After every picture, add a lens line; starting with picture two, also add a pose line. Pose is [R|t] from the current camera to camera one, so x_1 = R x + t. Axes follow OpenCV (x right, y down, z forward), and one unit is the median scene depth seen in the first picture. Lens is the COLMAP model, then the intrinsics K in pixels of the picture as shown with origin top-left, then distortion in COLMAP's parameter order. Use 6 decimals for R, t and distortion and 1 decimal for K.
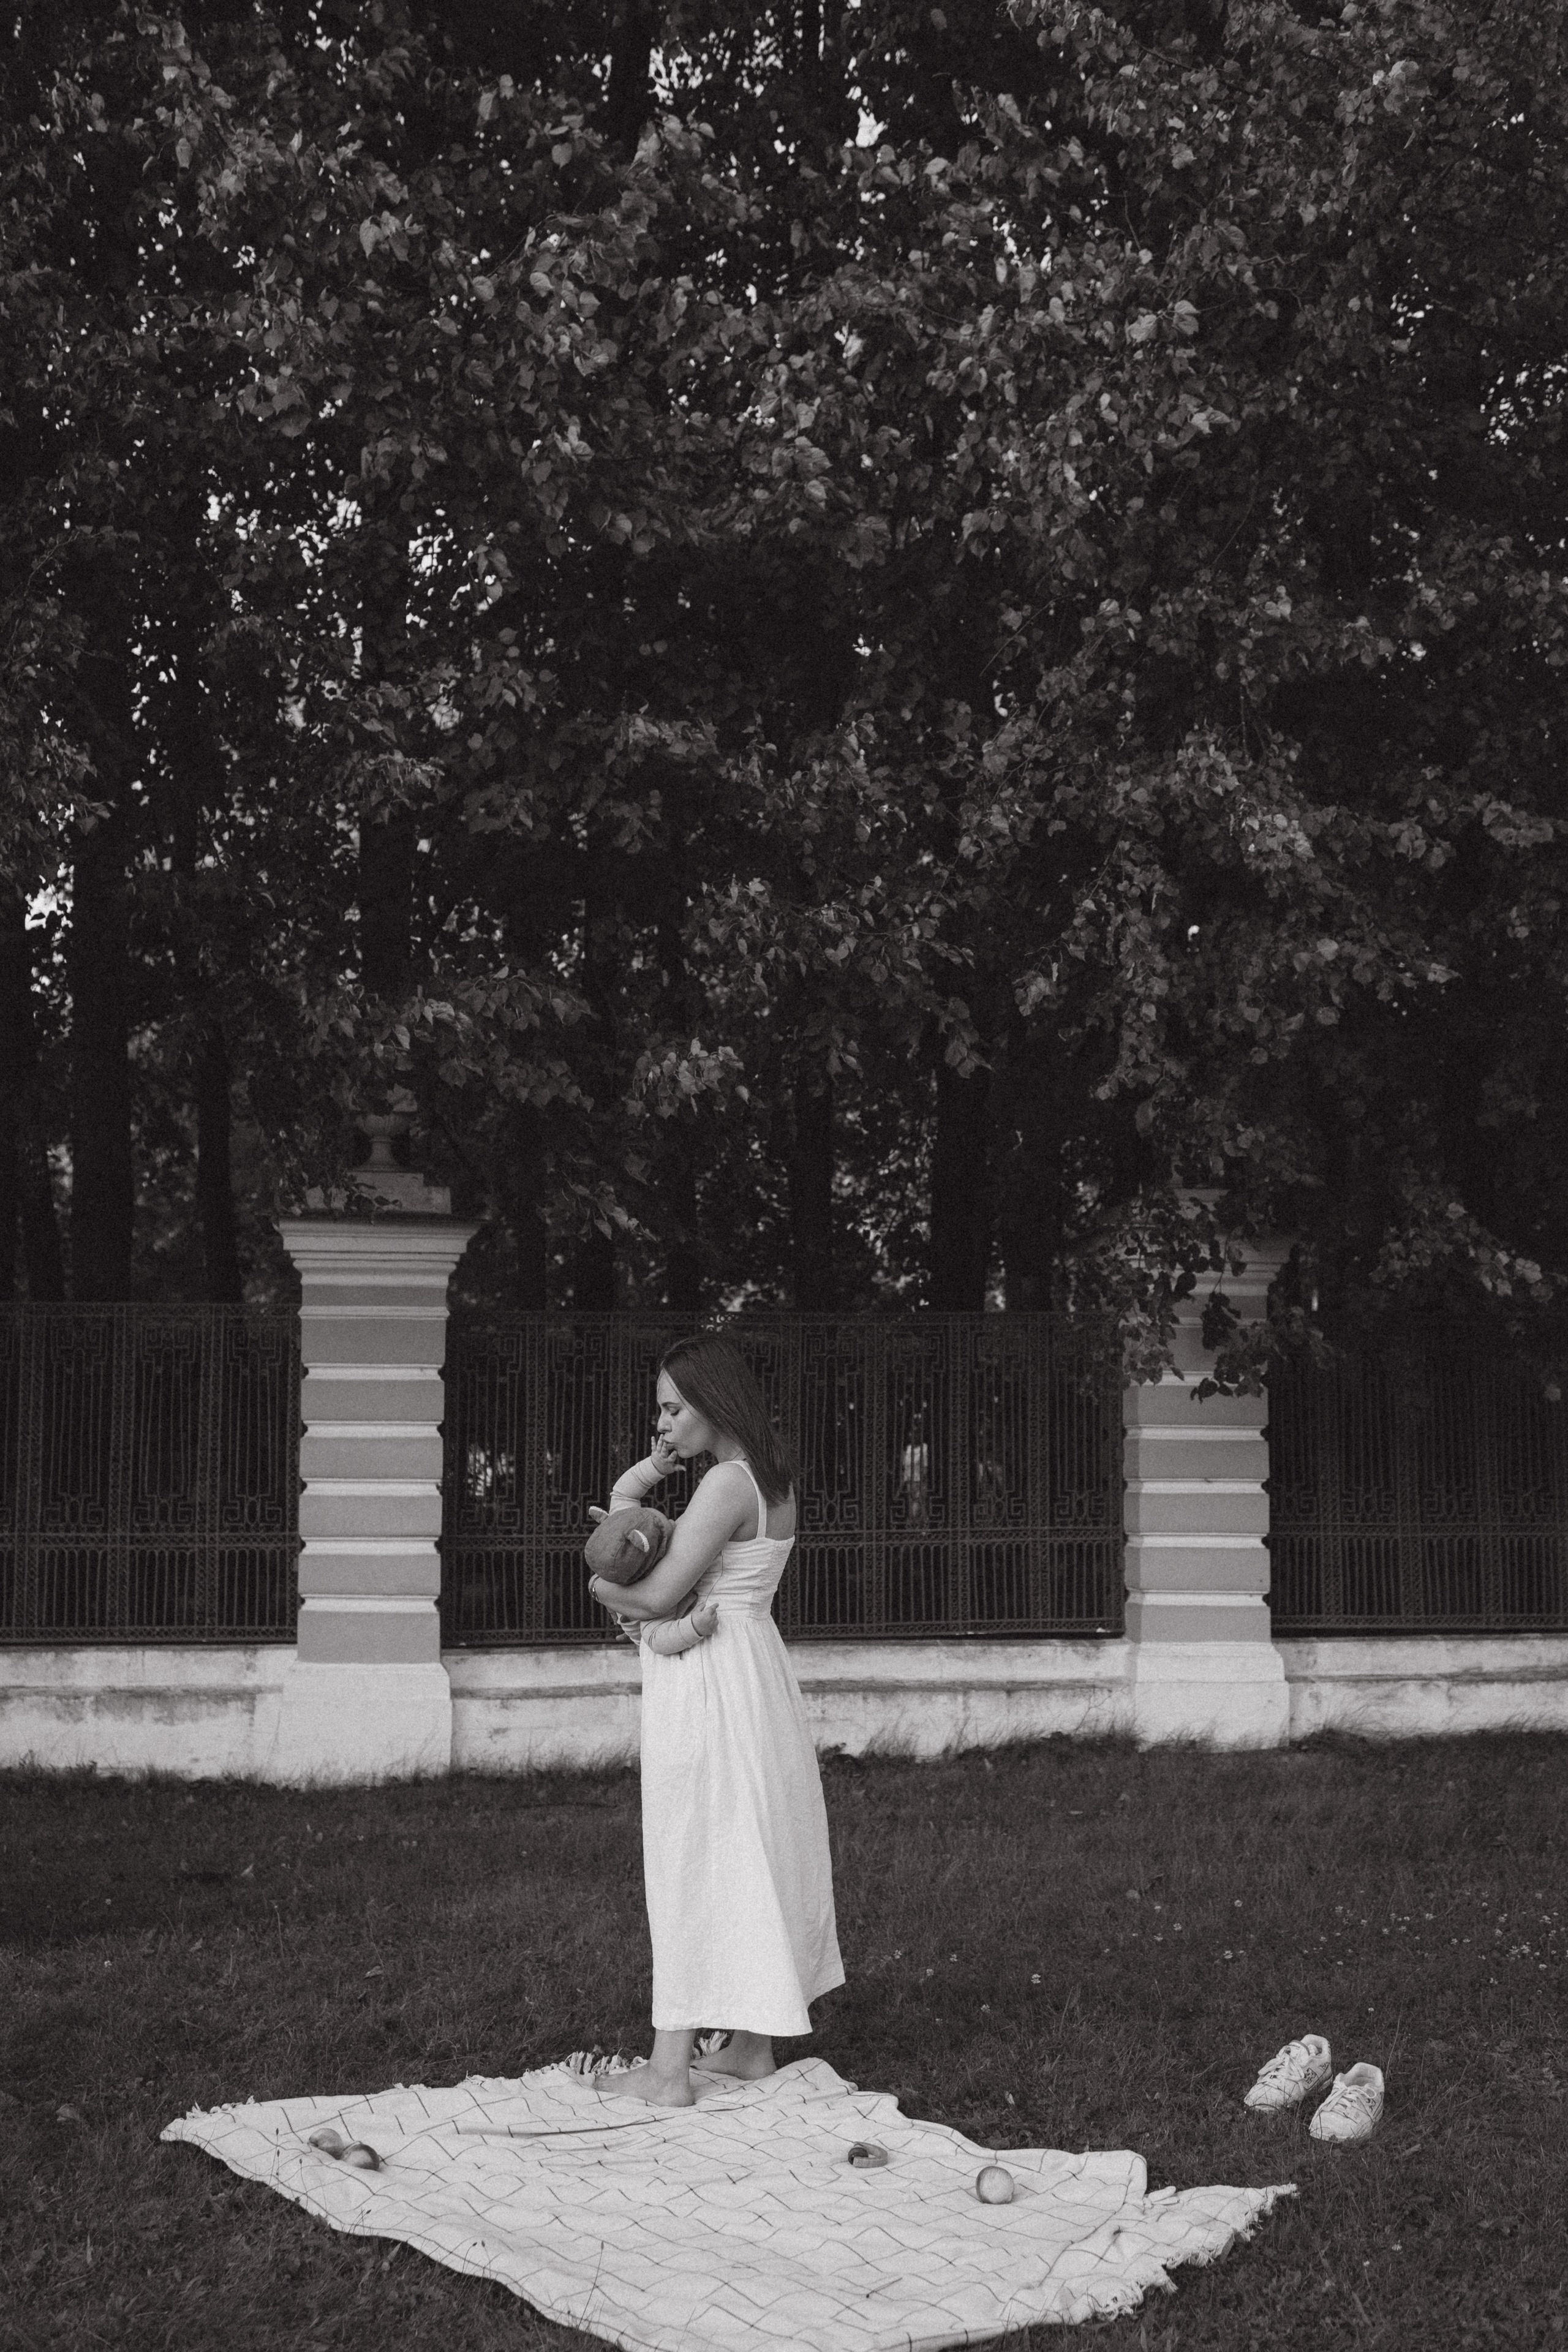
lens RADIAL K [[2572.7, 0, 774.1], [0, 2572.7, 1215.2], [0, 0, 1]] dist [0.026969, 0.003277]
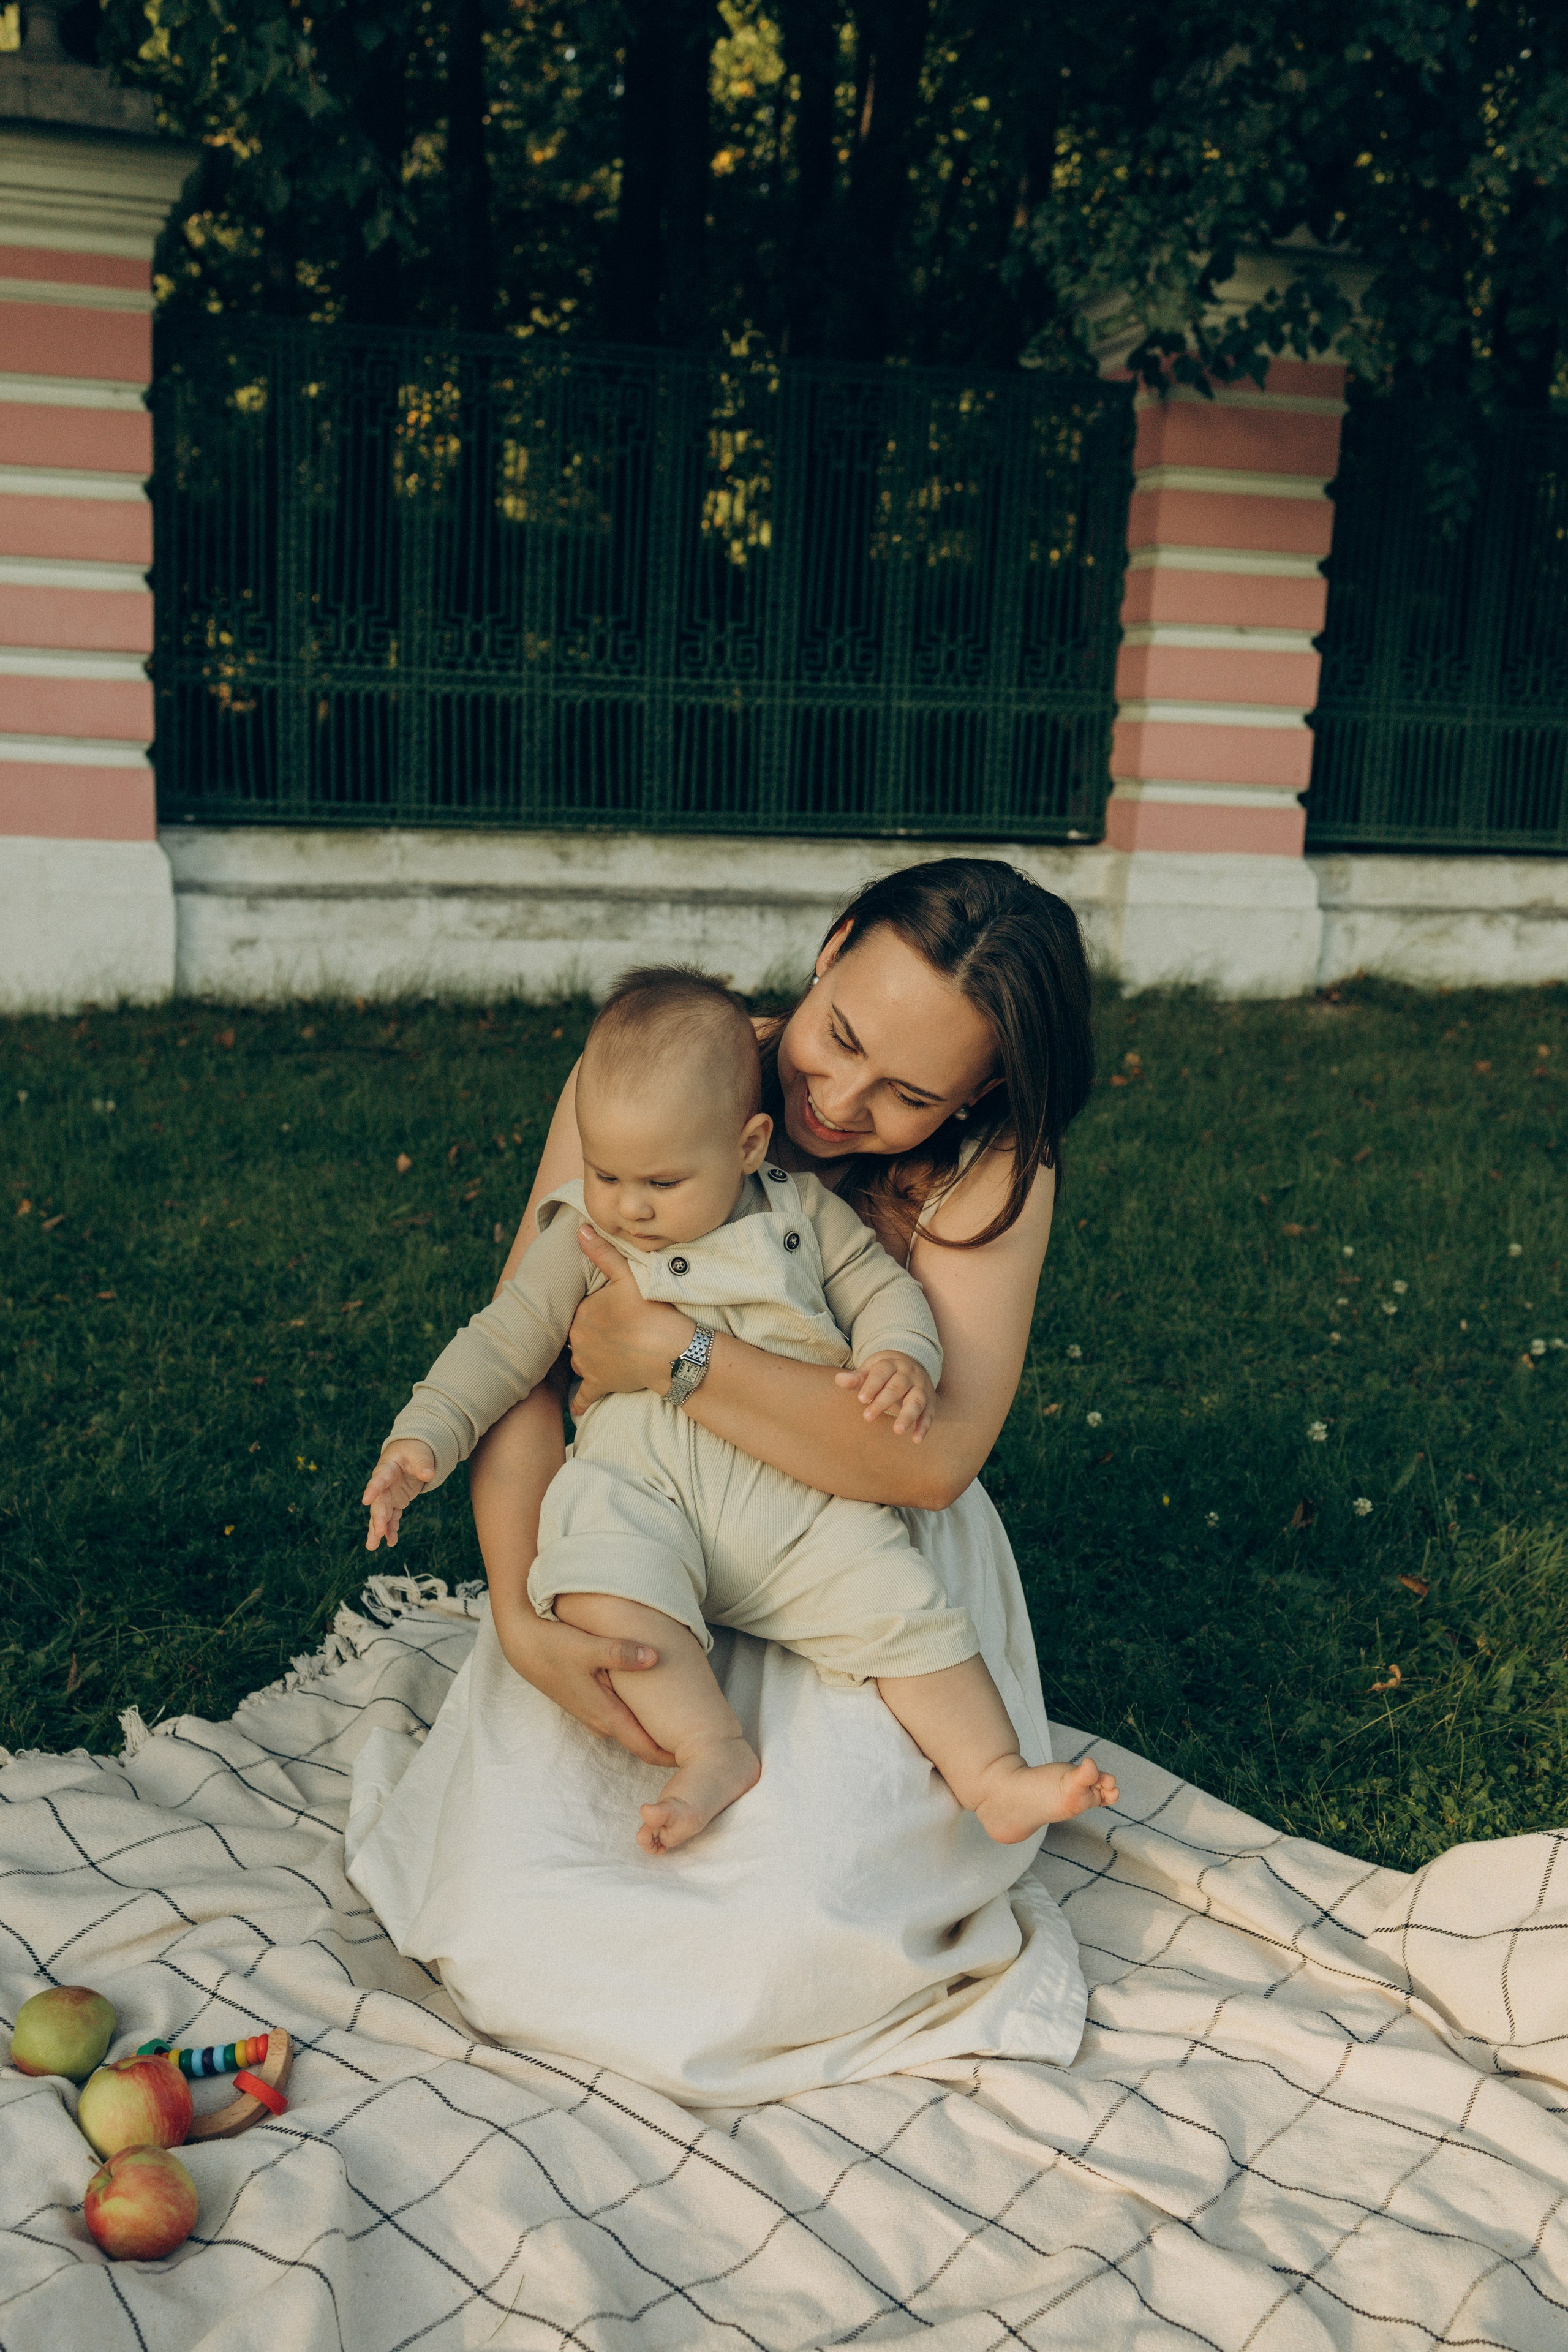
lens RADIAL K [[2405.1, 0, 770.0], [0, 2405.1, 1187.4], [0, 0, 1]] dist [0.039630, -0.021556]
pose [[0.993738, 0.019505, 0.110021, -0.034706], [-0.049796, 0.958766, 0.279800, 0.071780], [-0.100027, -0.283526, 0.953733, 0.333687]]
